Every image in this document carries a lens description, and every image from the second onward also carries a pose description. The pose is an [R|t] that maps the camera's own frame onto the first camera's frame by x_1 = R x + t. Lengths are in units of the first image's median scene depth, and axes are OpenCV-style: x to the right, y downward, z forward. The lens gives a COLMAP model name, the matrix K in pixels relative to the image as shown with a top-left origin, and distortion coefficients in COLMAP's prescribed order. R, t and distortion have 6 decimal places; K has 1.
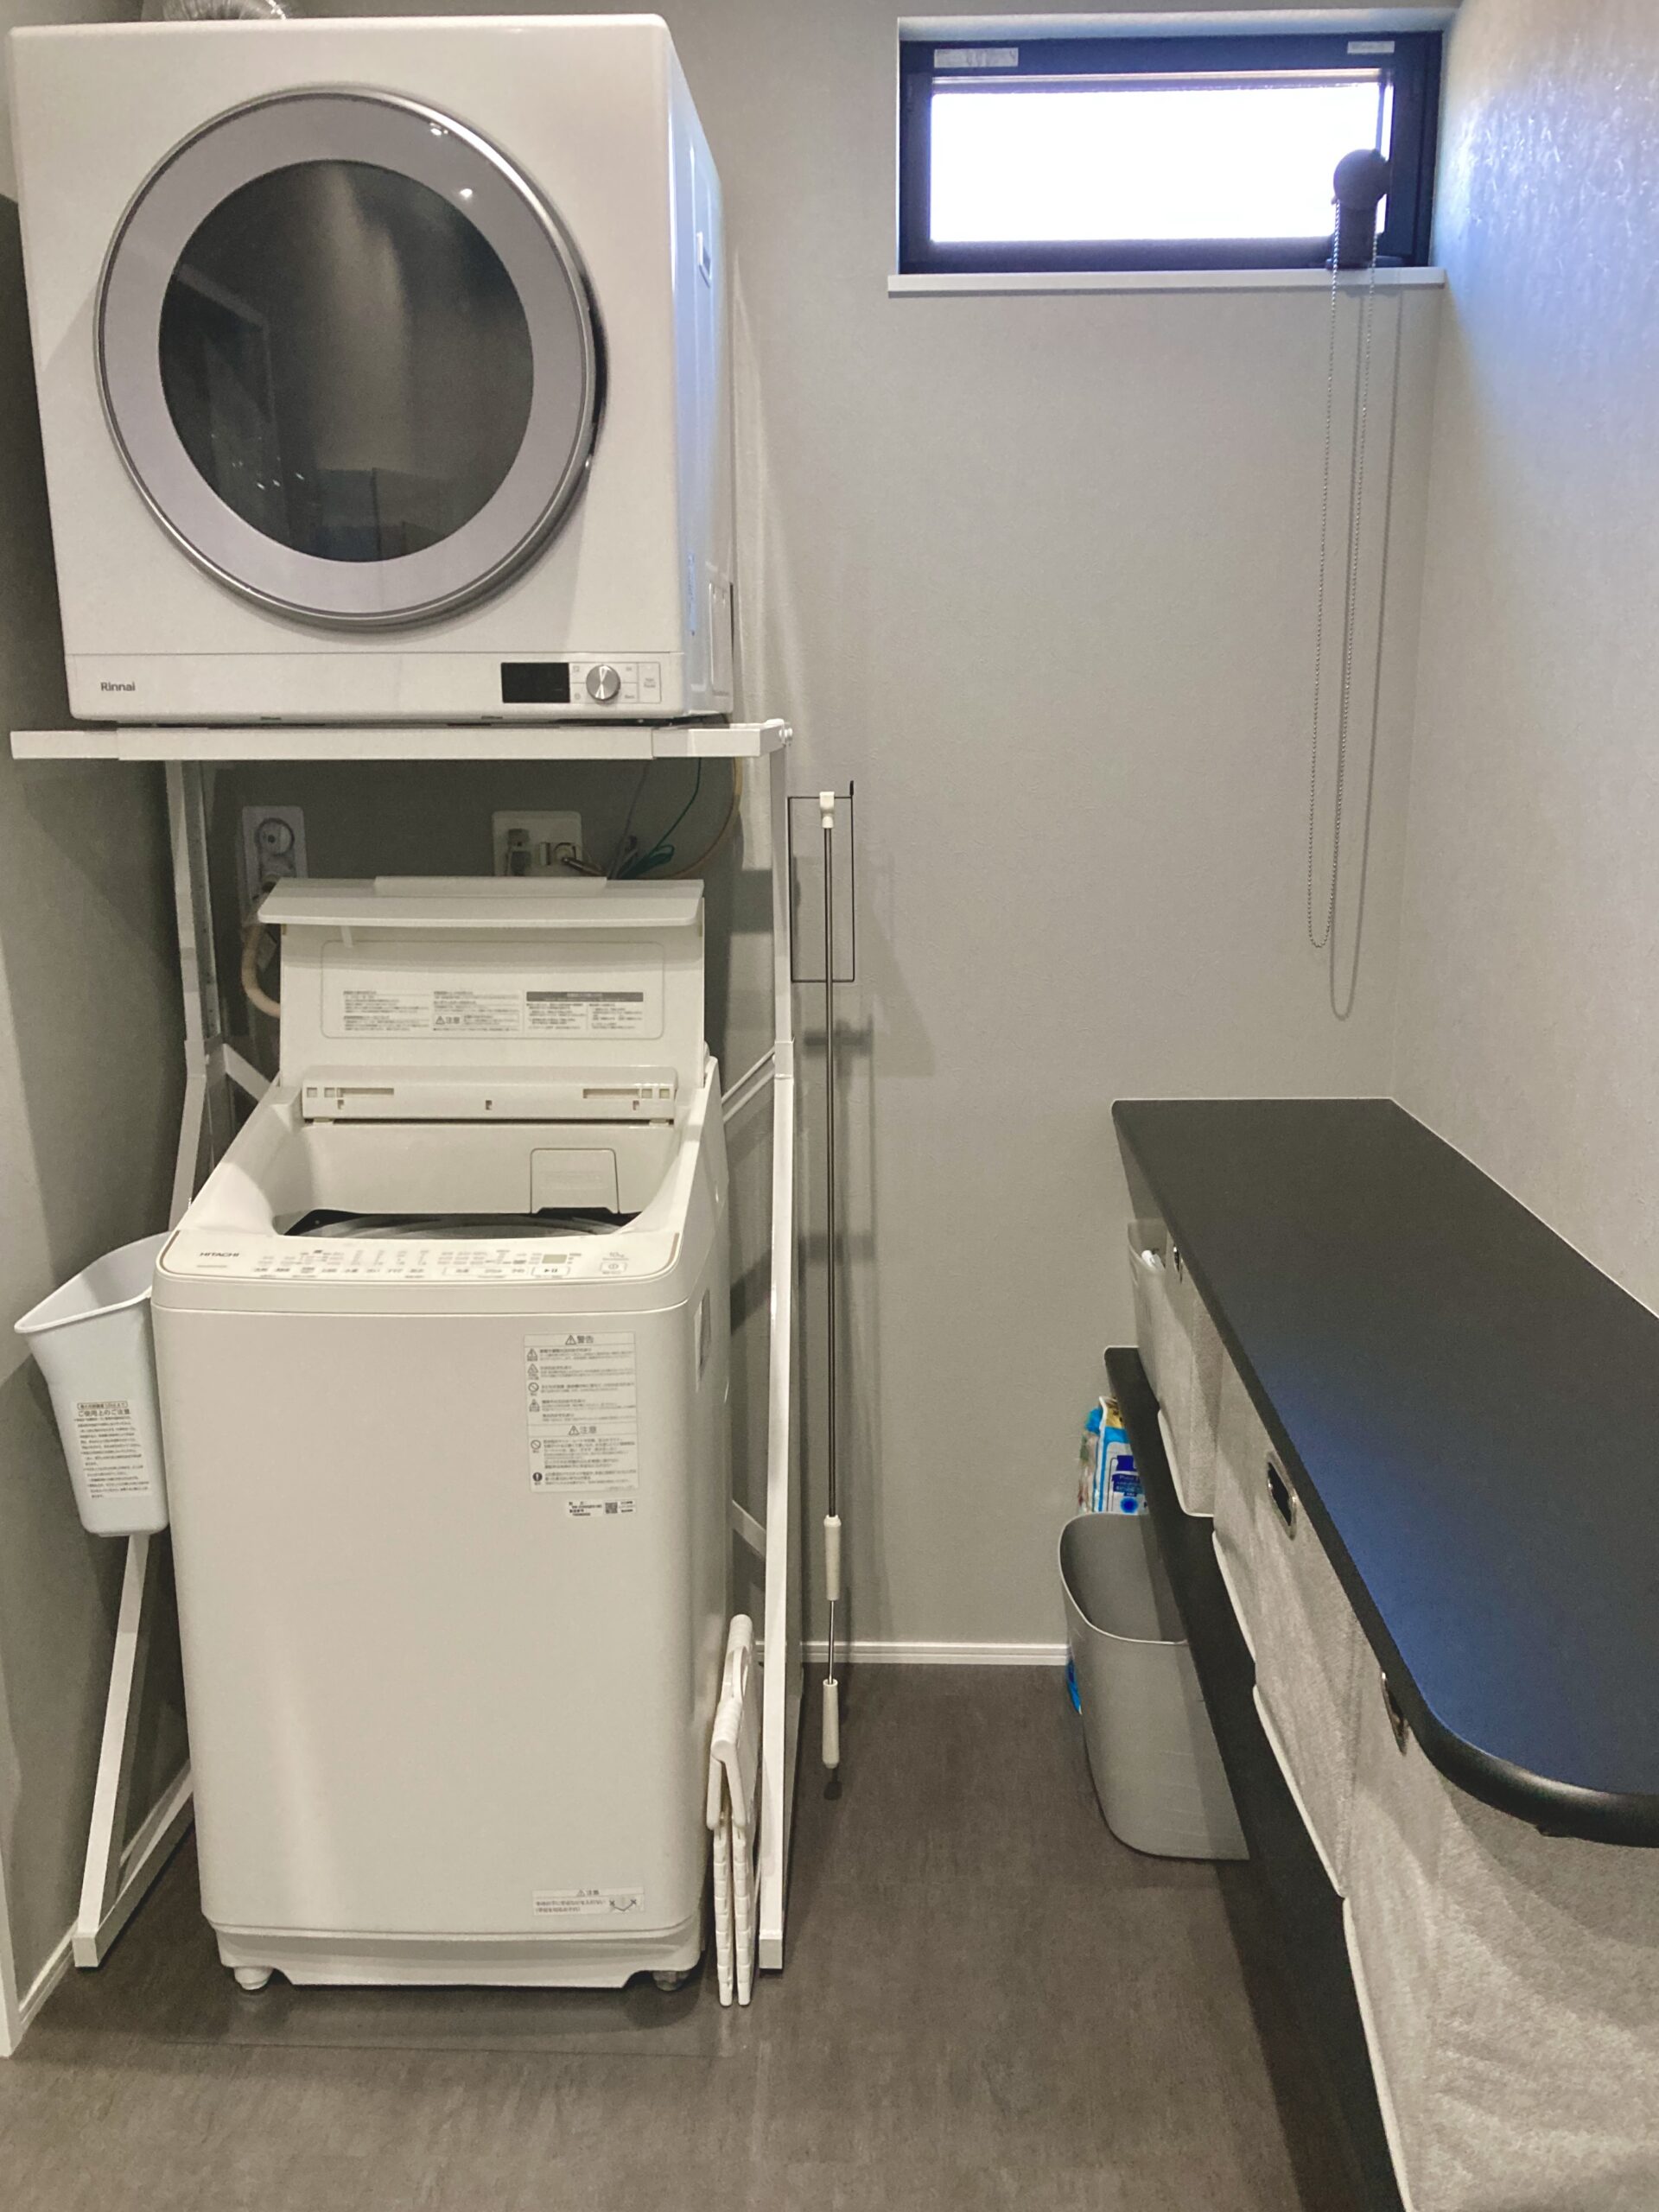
lens RADIAL K [[1786.0, 0, 838.0], [0, 1786.0, 1108.4], [0, 0, 1]] dist [0.080334, -0.096256]
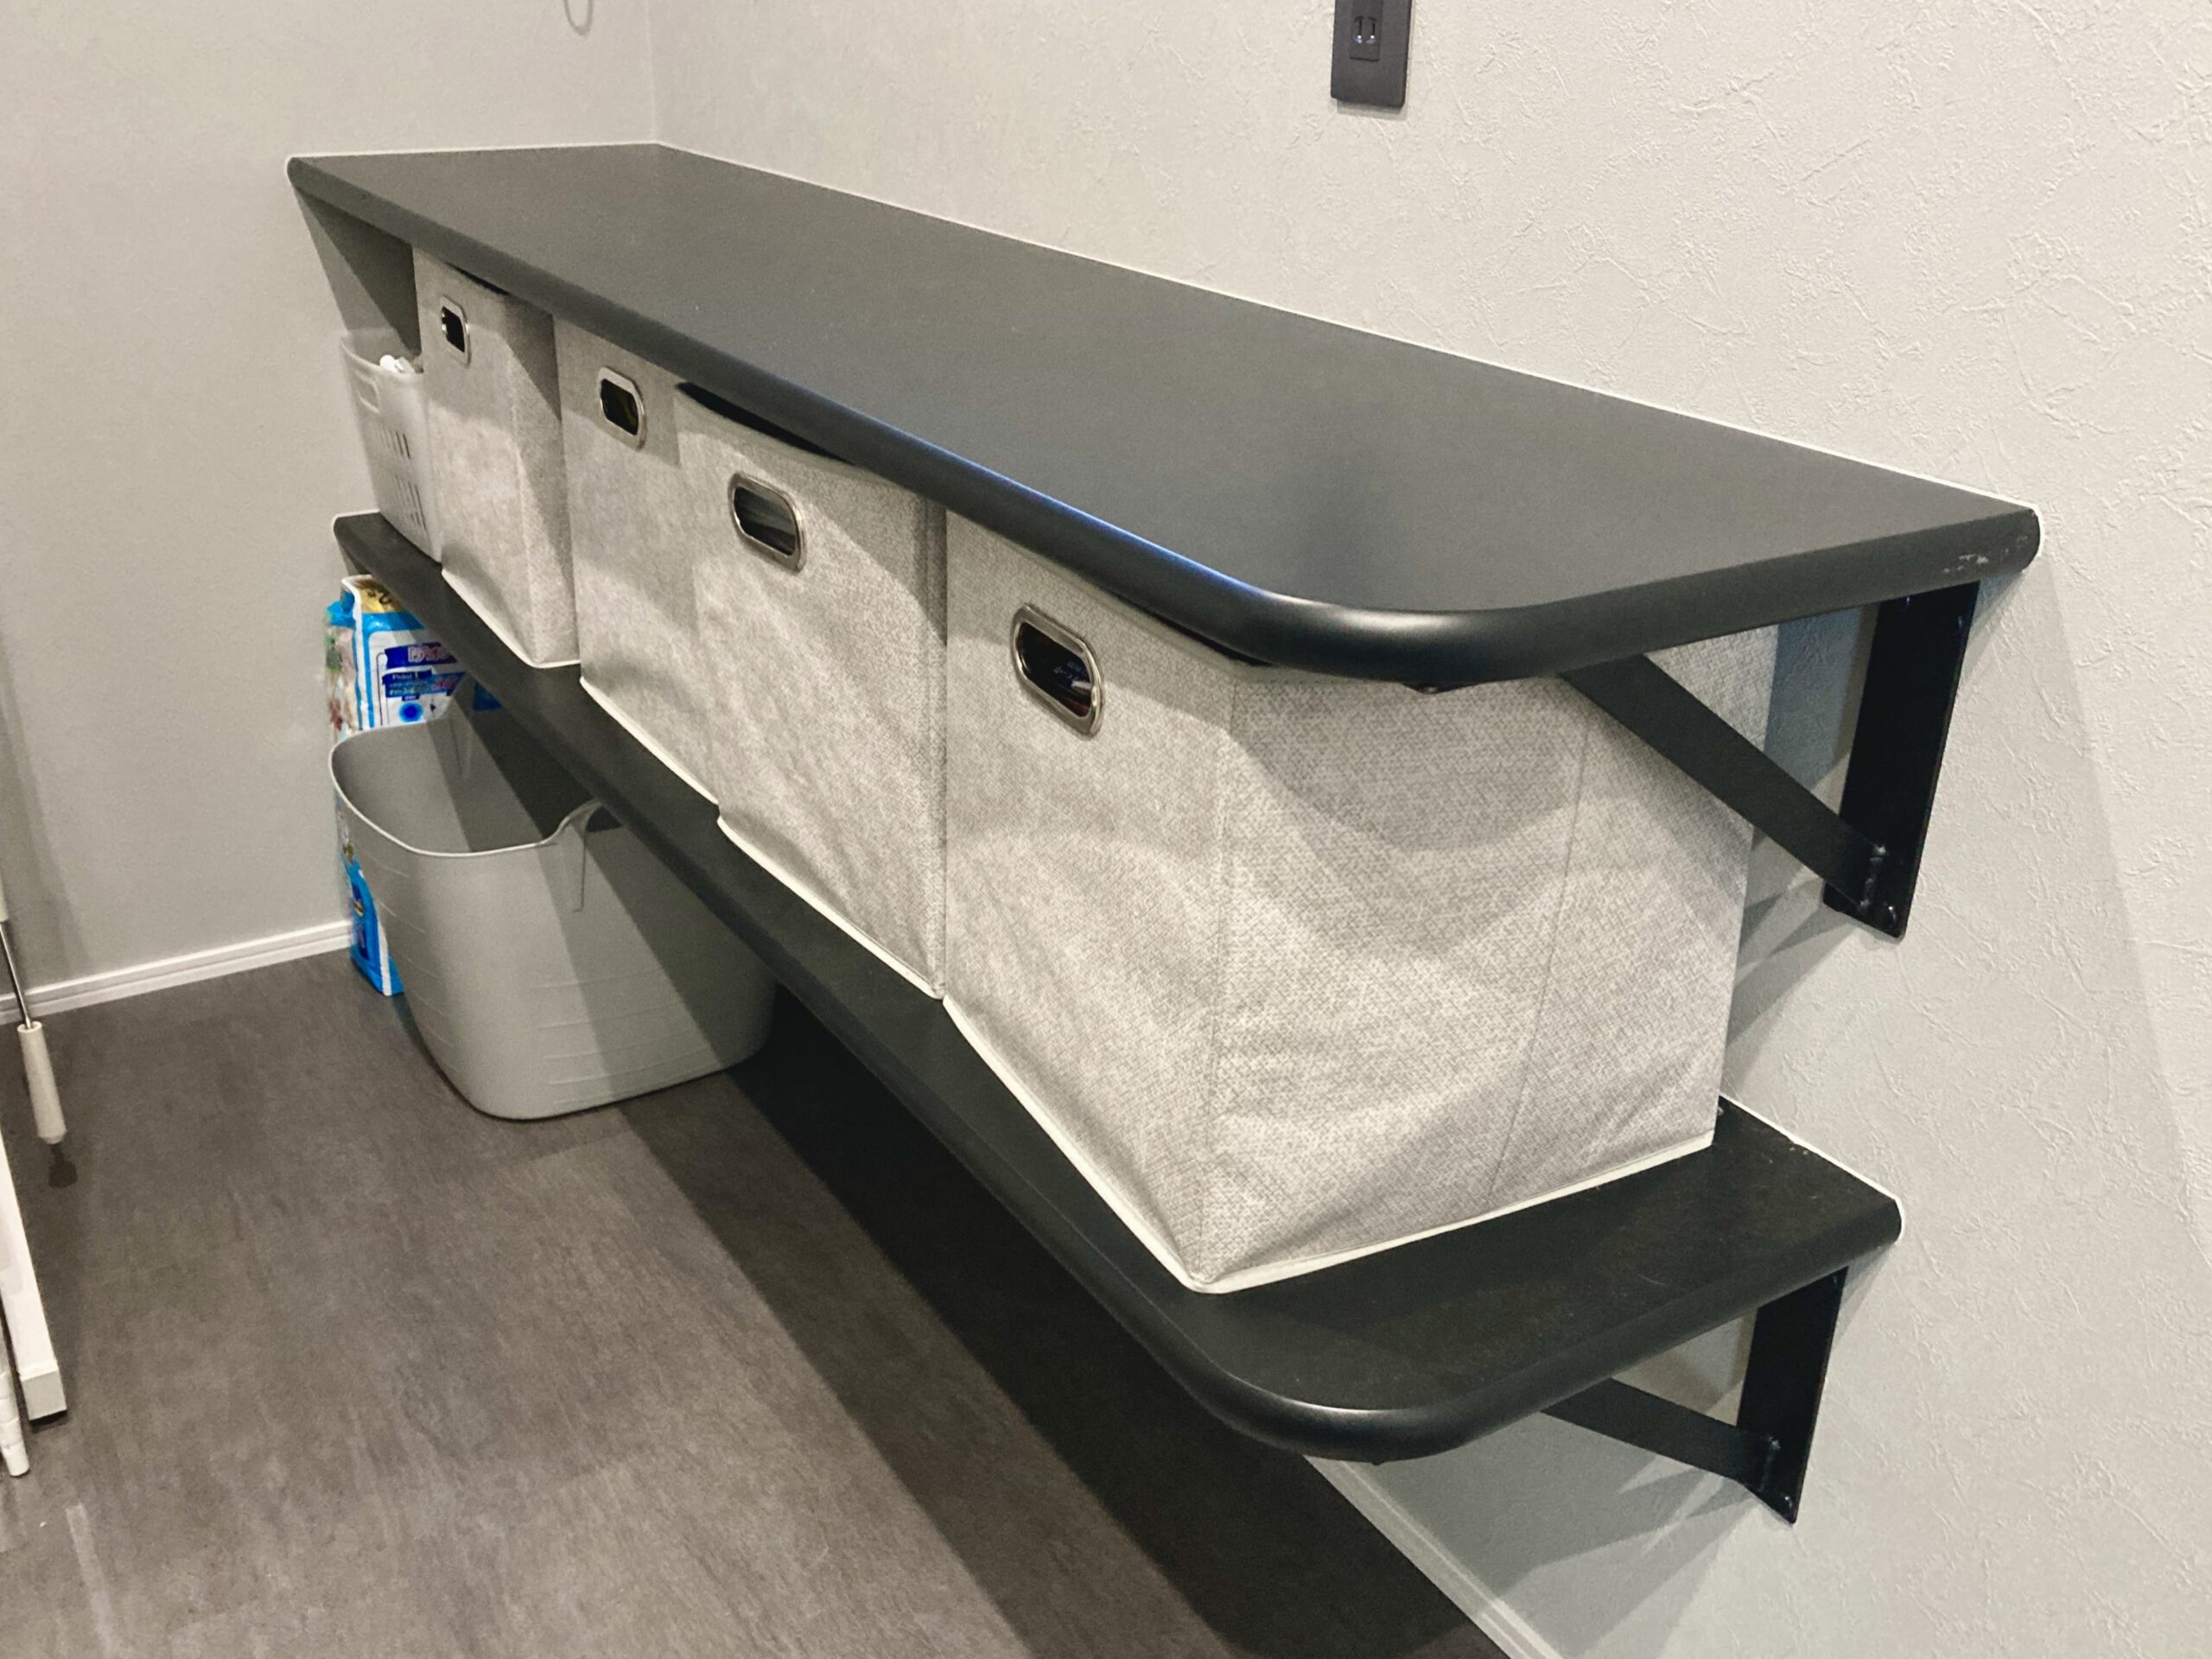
lens RADIAL K [[2058.9, 0, 1105.8], [0, 2058.9, 764.5], [0, 0, 1]] dist [-0.010682, 0.002773]
pose [[0.818048, -0.189648, 0.542983, -0.091568], [0.087531, 0.974127, 0.208363, 0.120354], [-0.568450, -0.122923, 0.813483, 0.191403]]
